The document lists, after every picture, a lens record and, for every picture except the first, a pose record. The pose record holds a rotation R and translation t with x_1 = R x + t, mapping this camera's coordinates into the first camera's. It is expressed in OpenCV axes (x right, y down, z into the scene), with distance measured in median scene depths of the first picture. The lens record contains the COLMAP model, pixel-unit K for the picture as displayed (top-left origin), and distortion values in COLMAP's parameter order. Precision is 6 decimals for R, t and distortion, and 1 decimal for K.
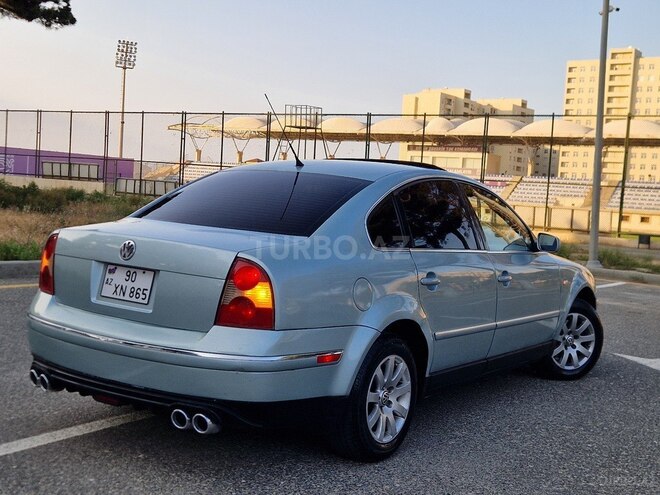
lens RADIAL K [[861.6, 0, 321.1], [0, 861.6, 251.0], [0, 0, 1]] dist [0.094321, -0.049117]
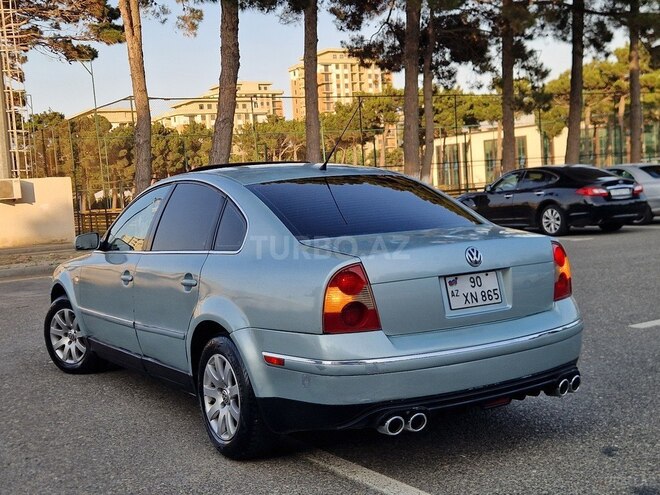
lens RADIAL K [[860.9, 0, 330.0], [0, 860.9, 247.5], [0, 0, 1]] dist [0.094651, -0.045938]
pose [[0.380423, -0.161589, 0.910586, -1.032325], [0.131274, 0.984082, 0.119788, -0.132555], [-0.915448, 0.073966, 0.395580, 0.646661]]
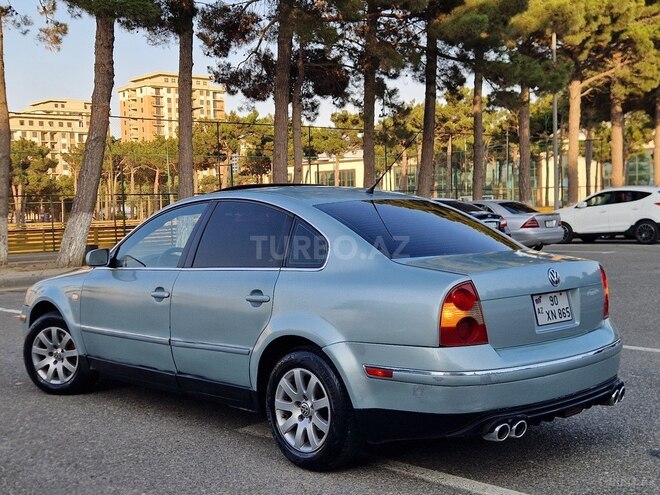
lens RADIAL K [[856.6, 0, 336.5], [0, 856.6, 254.8], [0, 0, 1]] dist [0.102056, -0.072071]
pose [[0.188665, -0.133571, 0.972915, -1.153064], [0.086257, 0.989132, 0.119071, -0.158551], [-0.978246, 0.061457, 0.198136, 0.902154]]
